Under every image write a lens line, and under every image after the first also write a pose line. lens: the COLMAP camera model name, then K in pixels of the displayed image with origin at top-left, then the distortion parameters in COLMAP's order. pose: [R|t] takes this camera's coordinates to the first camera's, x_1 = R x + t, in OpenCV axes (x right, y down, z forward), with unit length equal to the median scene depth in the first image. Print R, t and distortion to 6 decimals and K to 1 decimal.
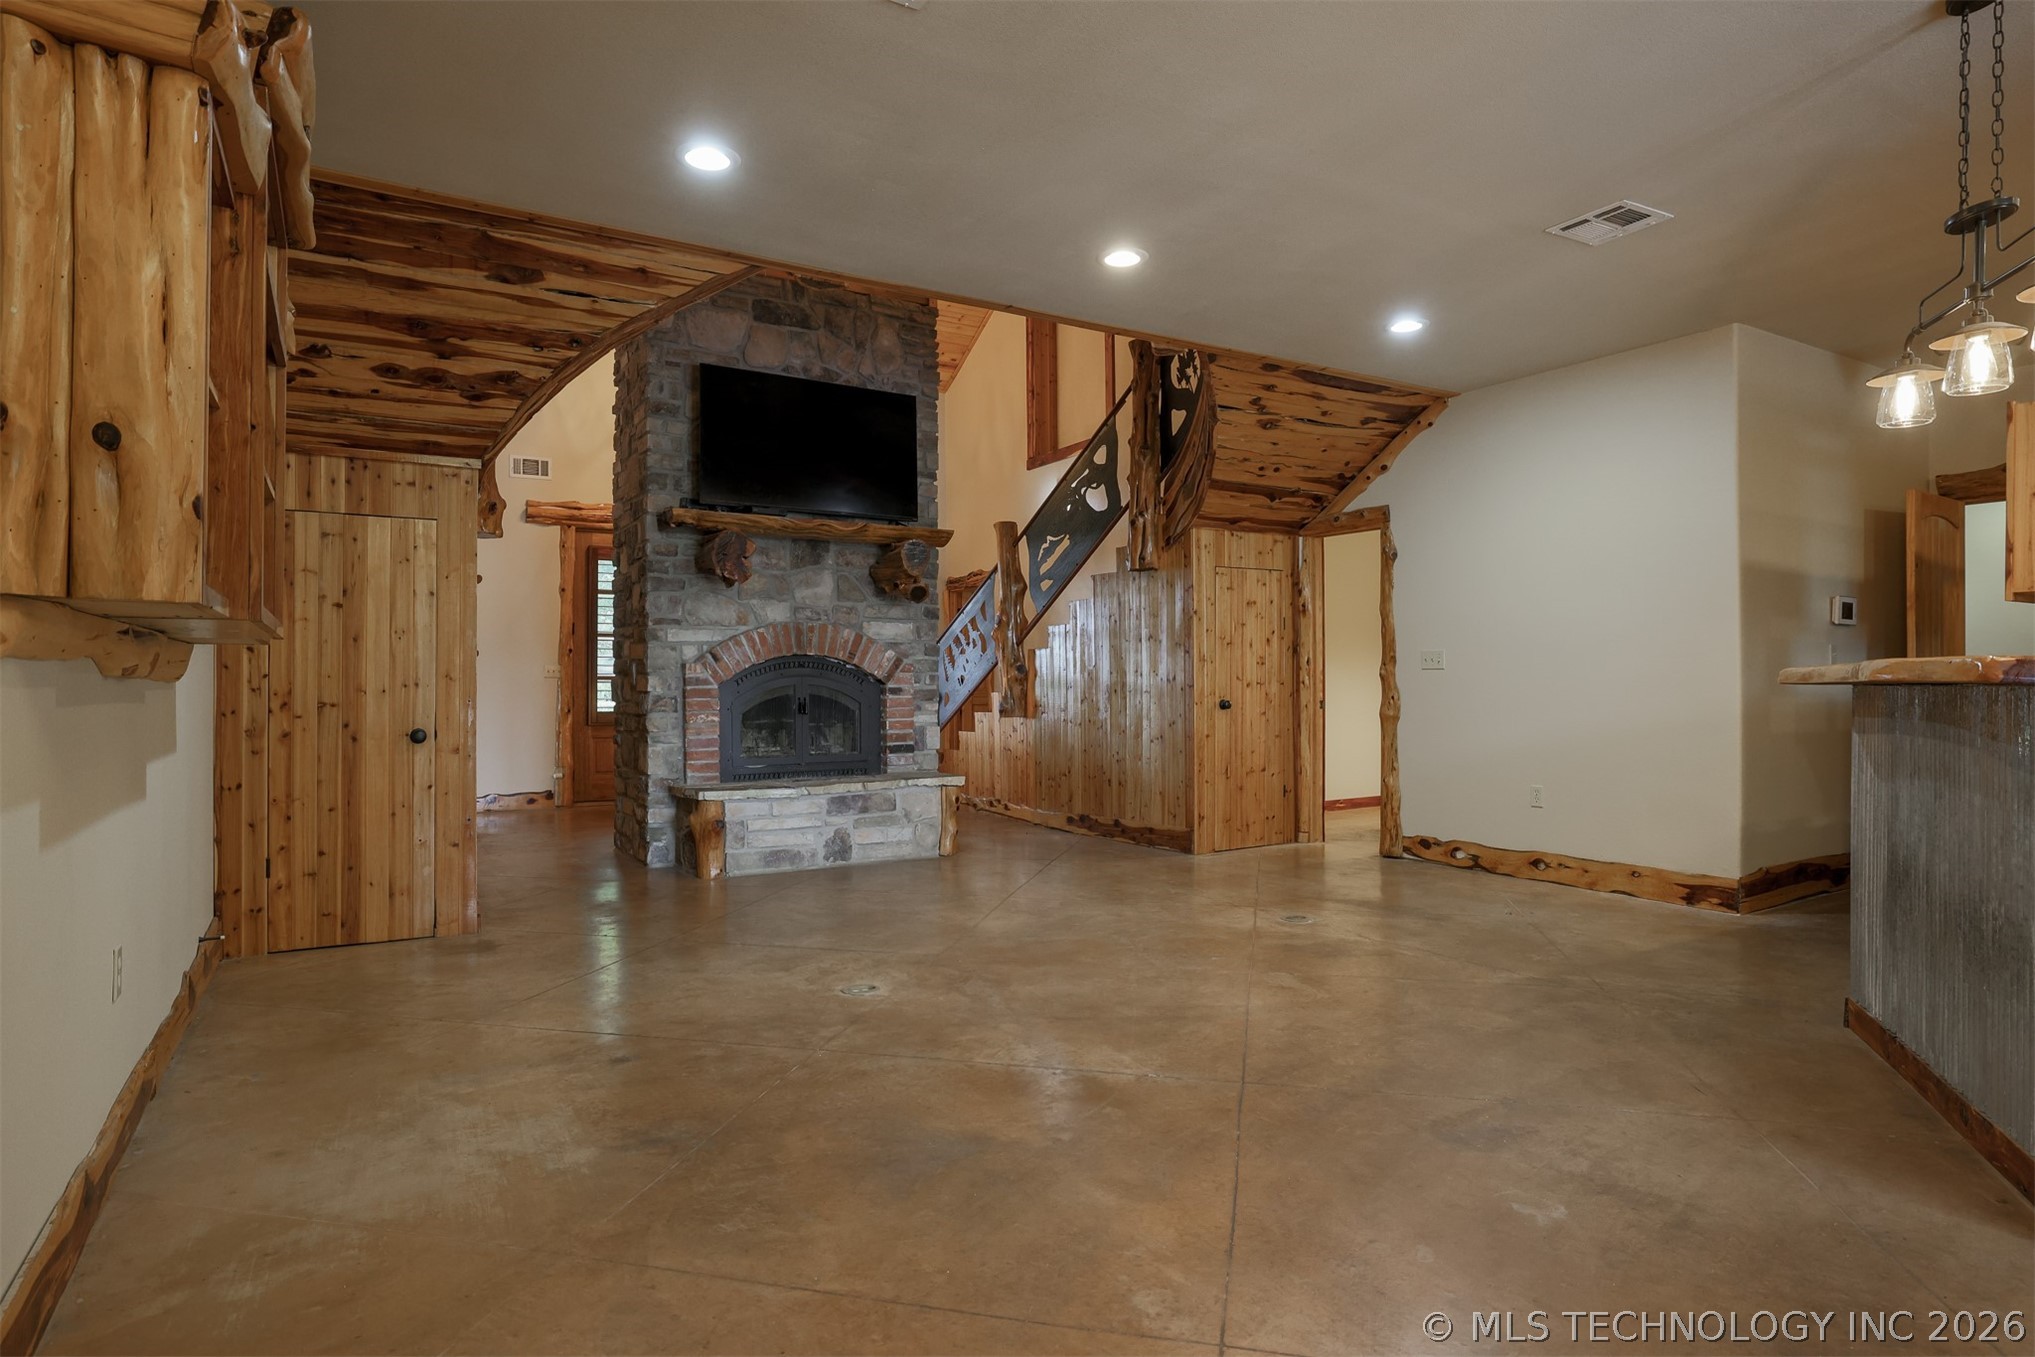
lens RADIAL K [[1109.9, 0, 1028.5], [0, 1109.9, 678.1], [0, 0, 1]] dist [-0.006008, 0.001040]
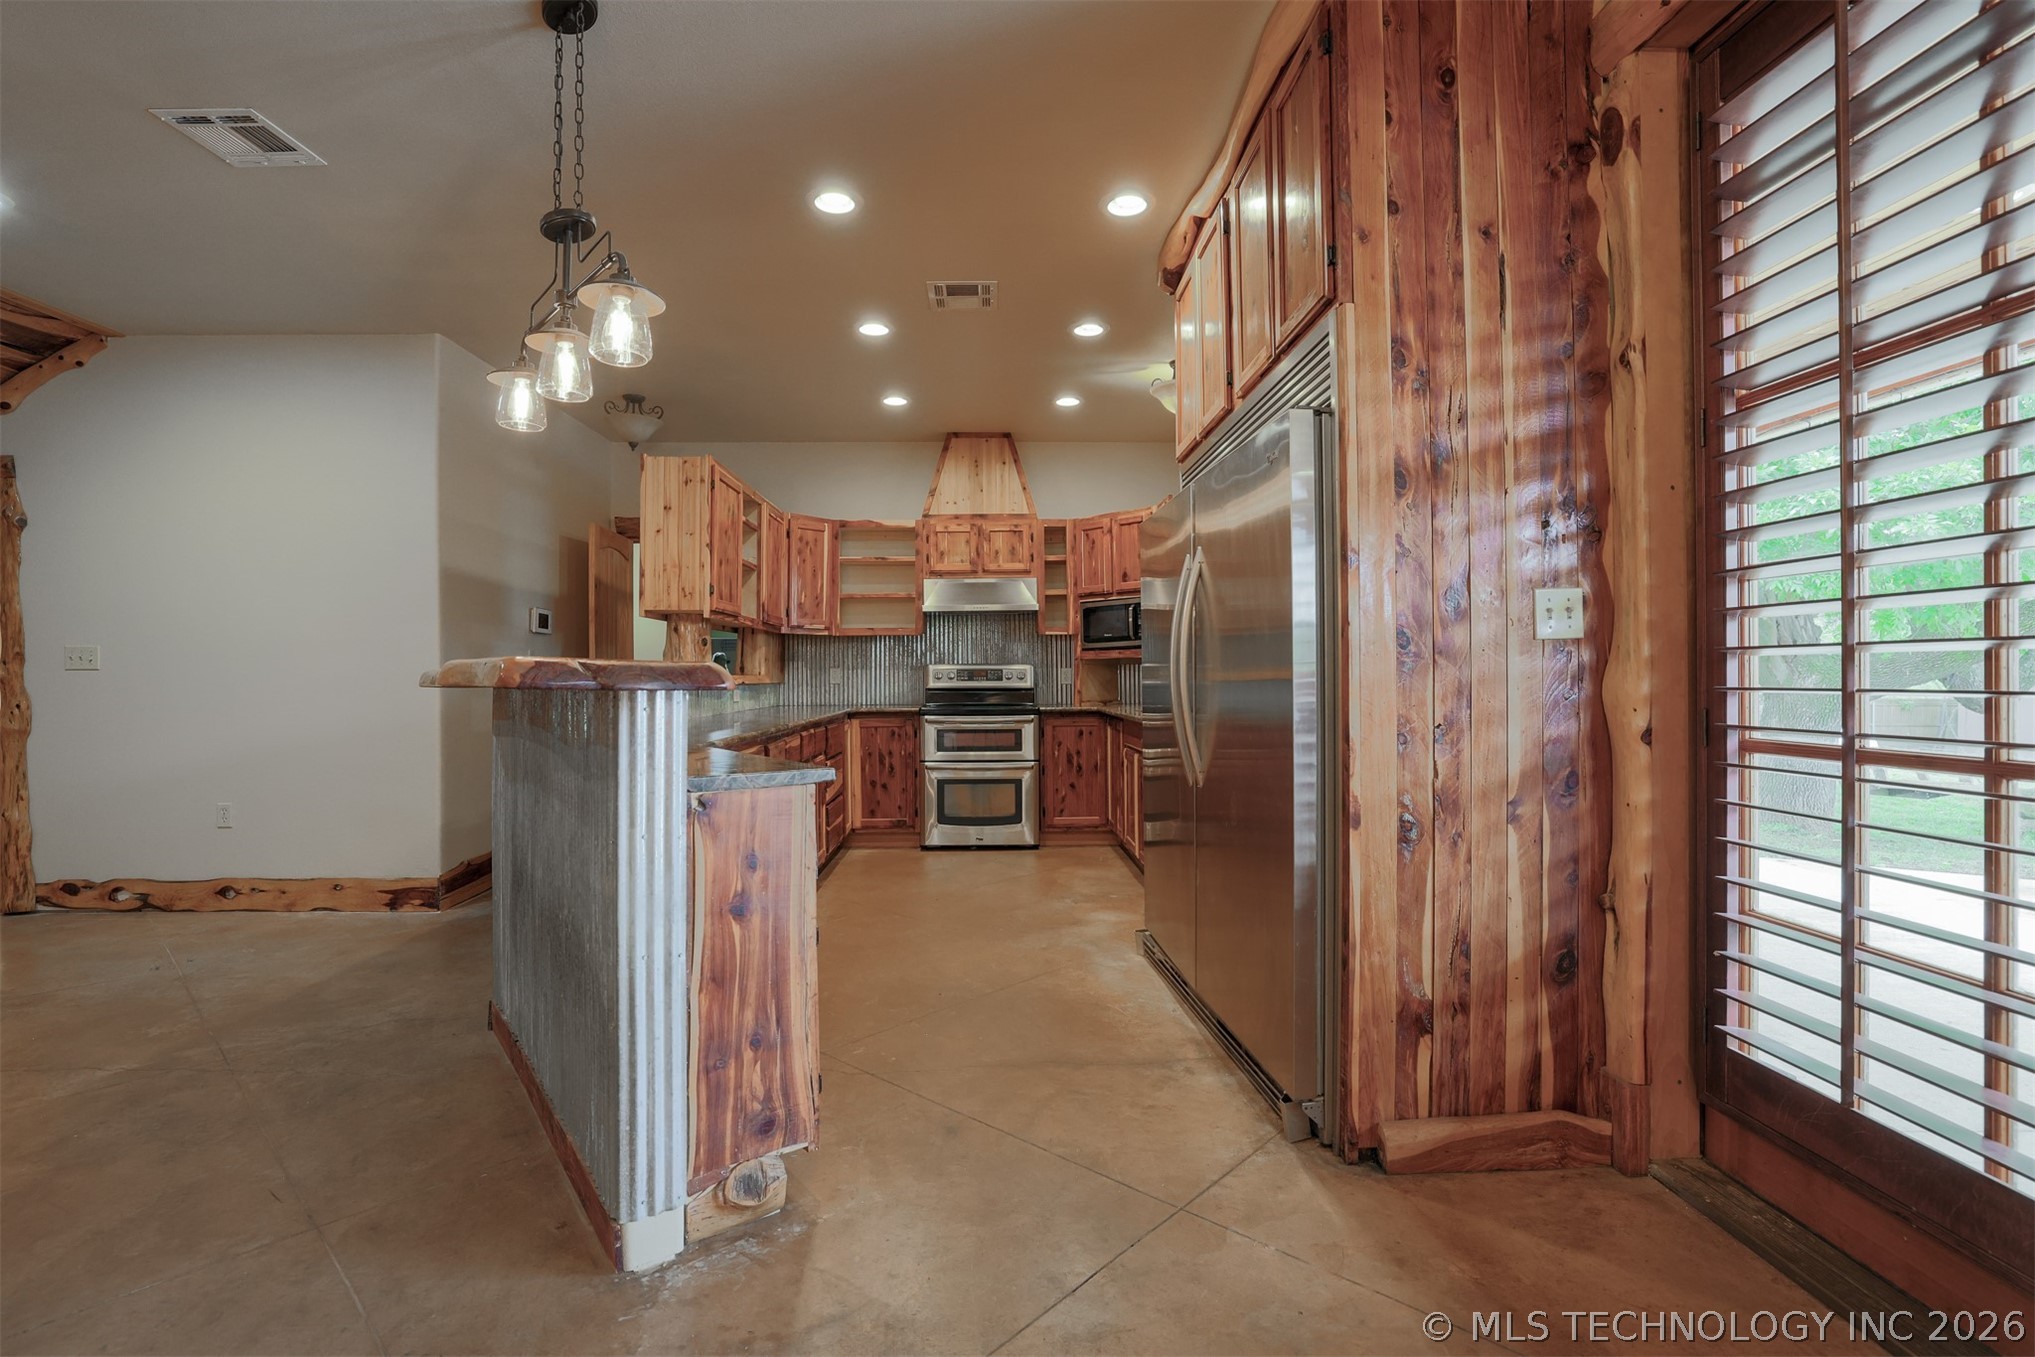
lens RADIAL K [[914.4, 0, 1018.7], [0, 914.4, 674.4], [0, 0, 1]] dist [-0.023620, 0.000822]
pose [[0.488697, 0.003957, 0.872445, 0.159493], [0.000533, 0.999988, -0.004835, -0.001457], [-0.872454, 0.002828, 0.488689, 0.113622]]
